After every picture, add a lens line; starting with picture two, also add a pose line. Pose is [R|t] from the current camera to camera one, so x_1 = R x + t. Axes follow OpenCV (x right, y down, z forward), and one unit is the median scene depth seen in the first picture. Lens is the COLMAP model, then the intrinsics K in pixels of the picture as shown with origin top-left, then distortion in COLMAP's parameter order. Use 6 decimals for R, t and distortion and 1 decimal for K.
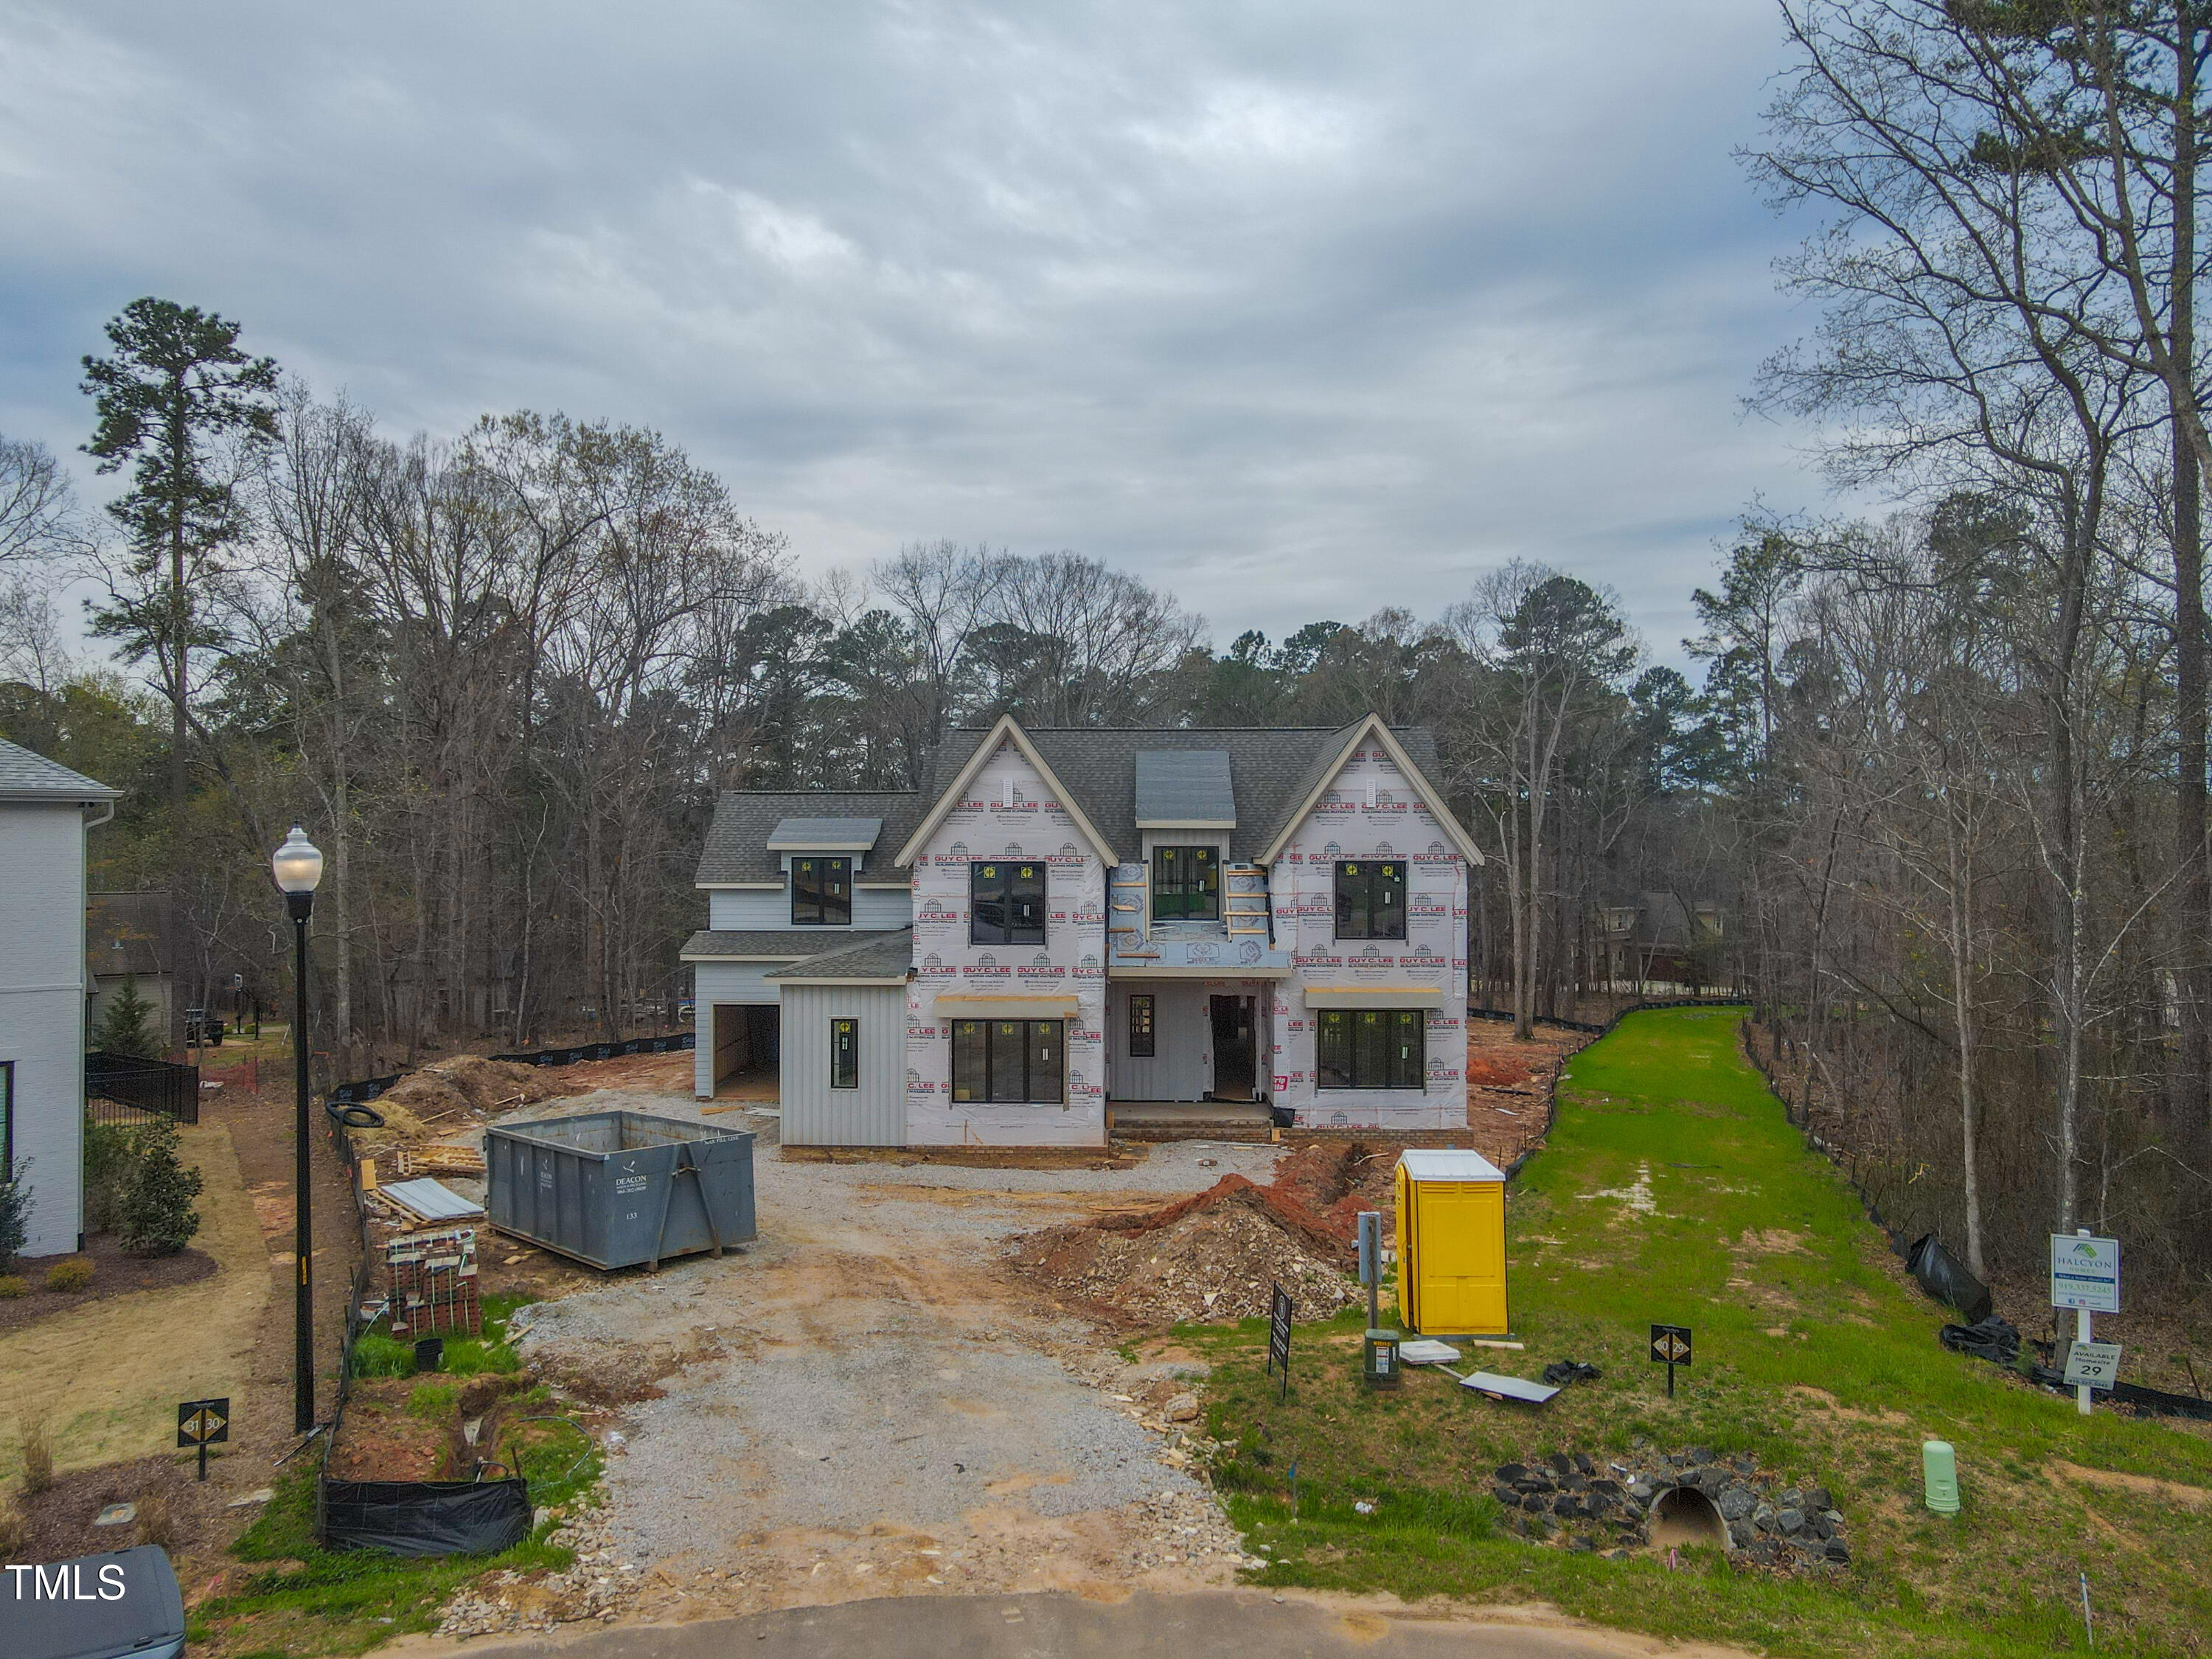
lens RADIAL K [[1629.6, 0, 1106.0], [0, 1629.6, 829.5], [0, 0, 1]] dist [0.019784, 0.004467]
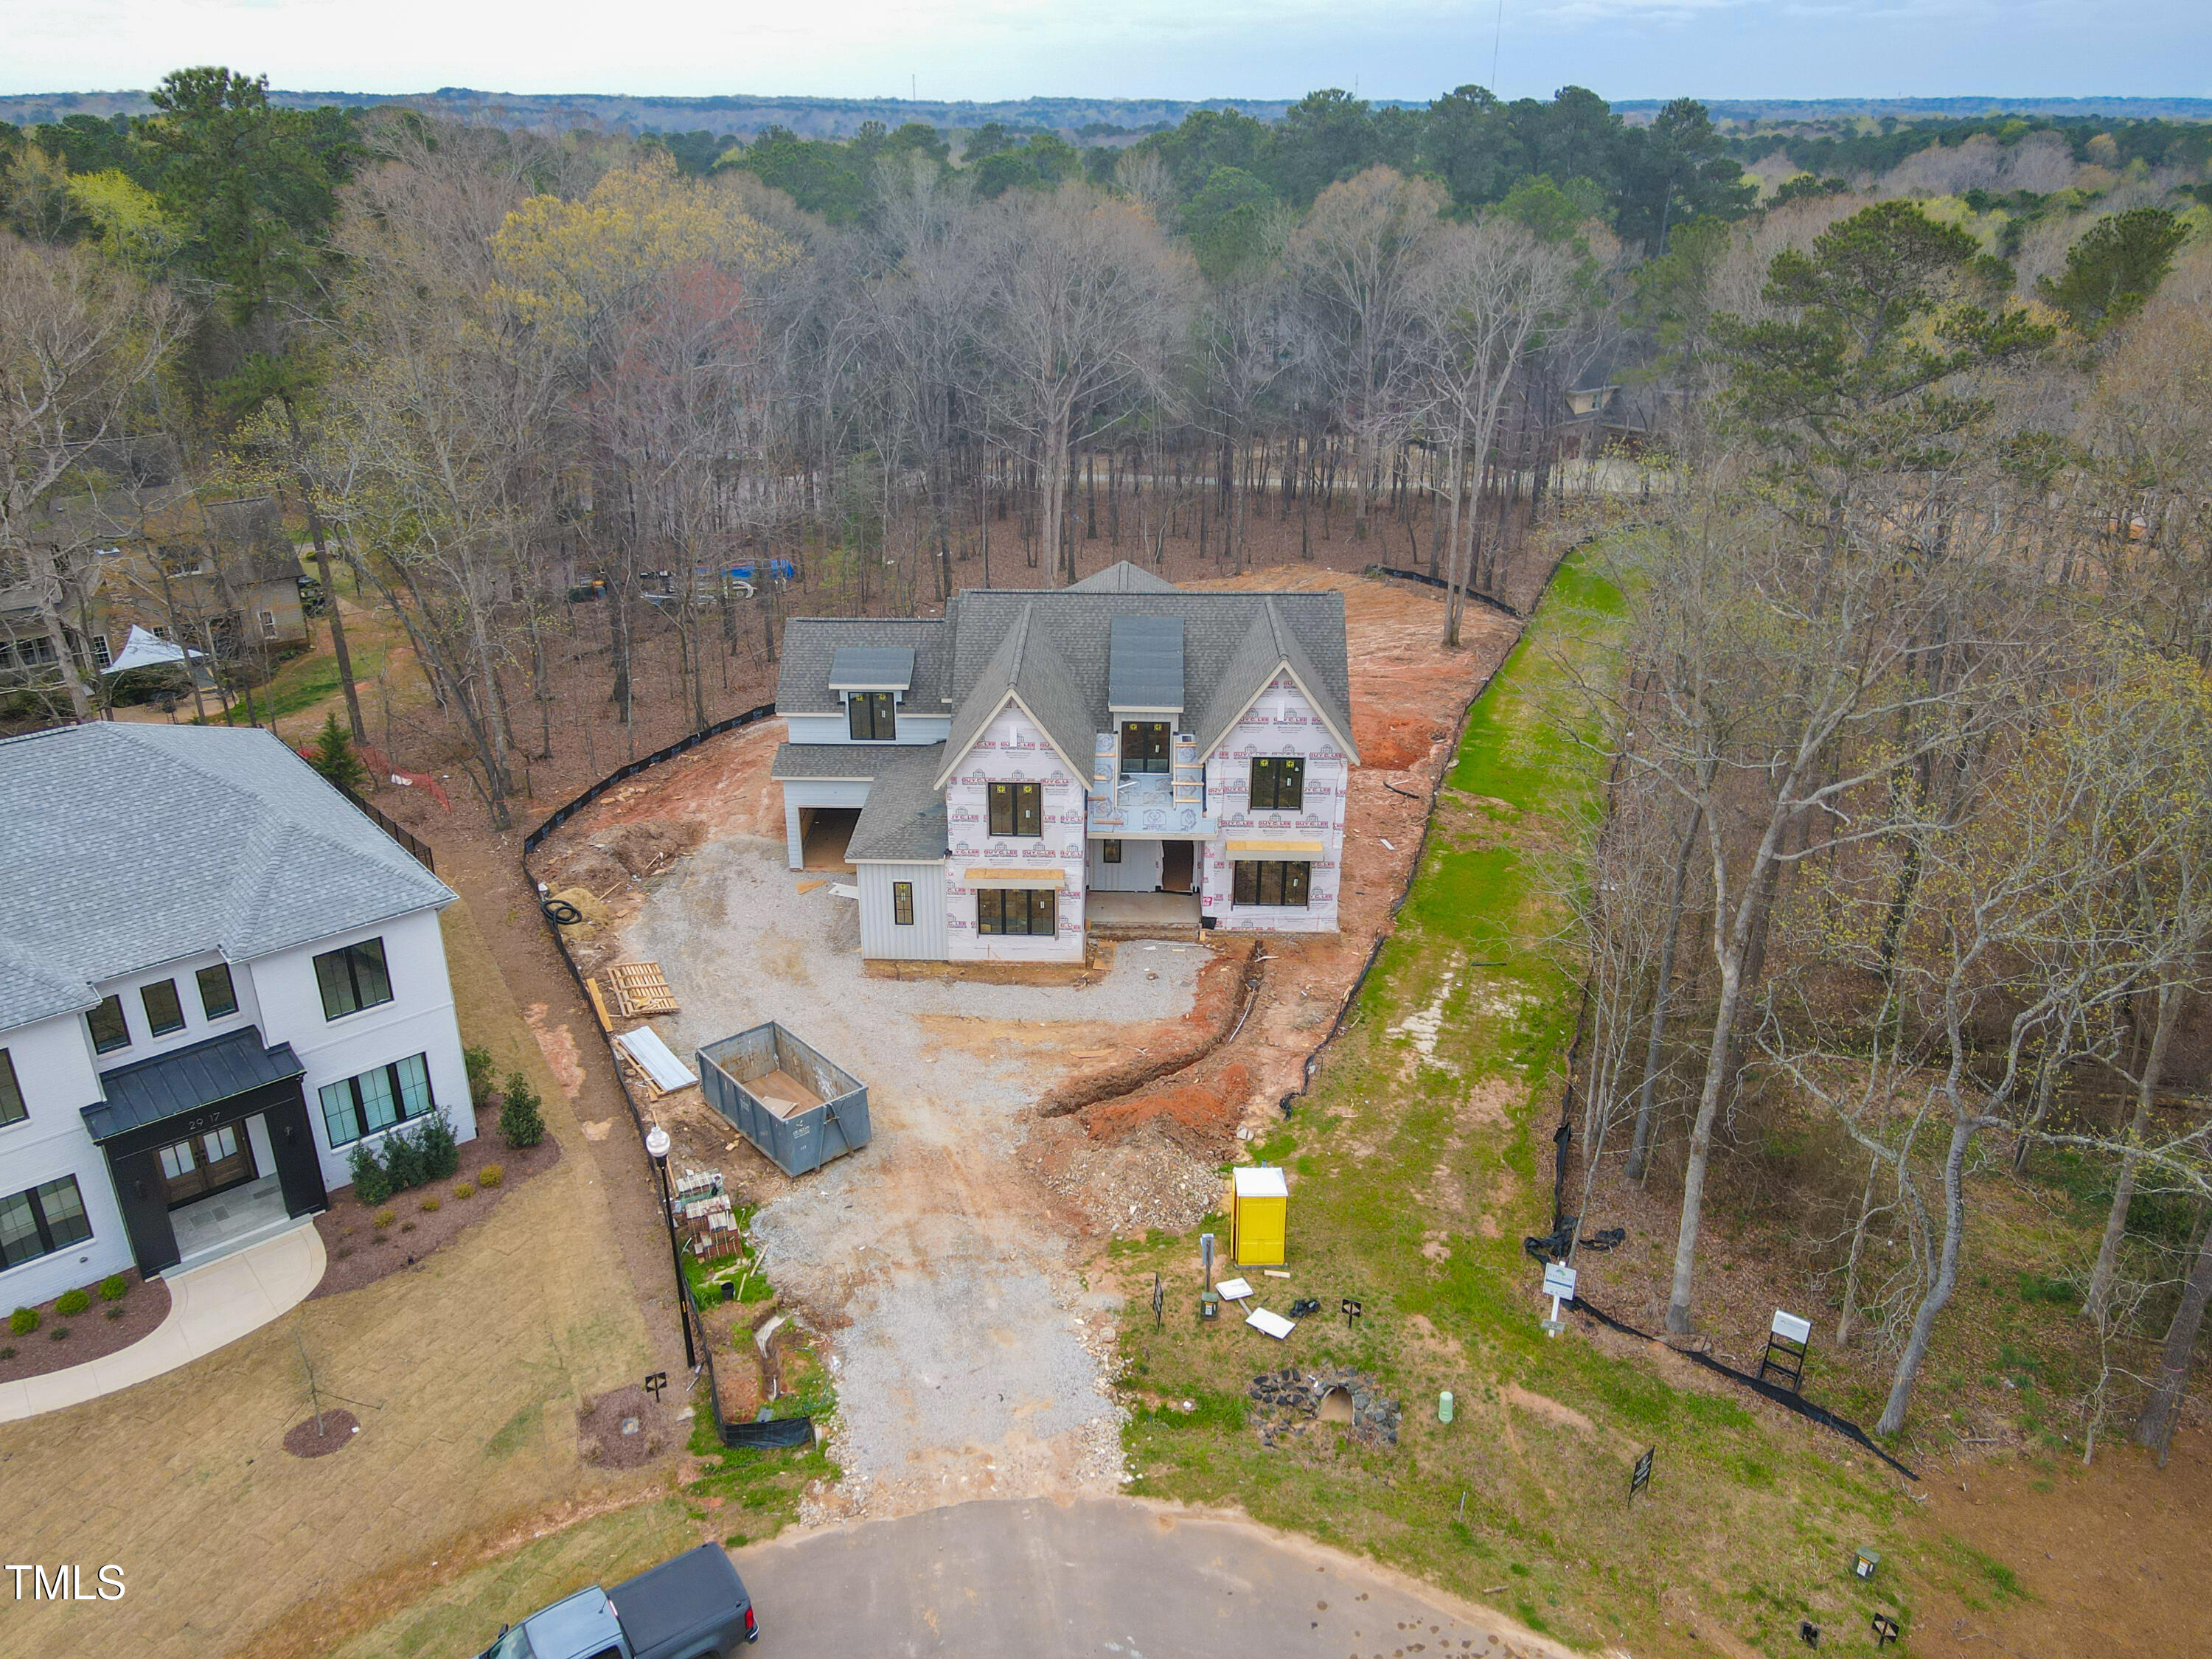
lens RADIAL K [[1629.6, 0, 1106.0], [0, 1629.6, 829.5], [0, 0, 1]] dist [0.019784, 0.004467]
pose [[0.999974, 0.007020, -0.001375, 0.021148], [-0.005832, 0.911379, 0.411526, -0.523324], [0.004142, -0.411508, 0.911397, -0.294682]]
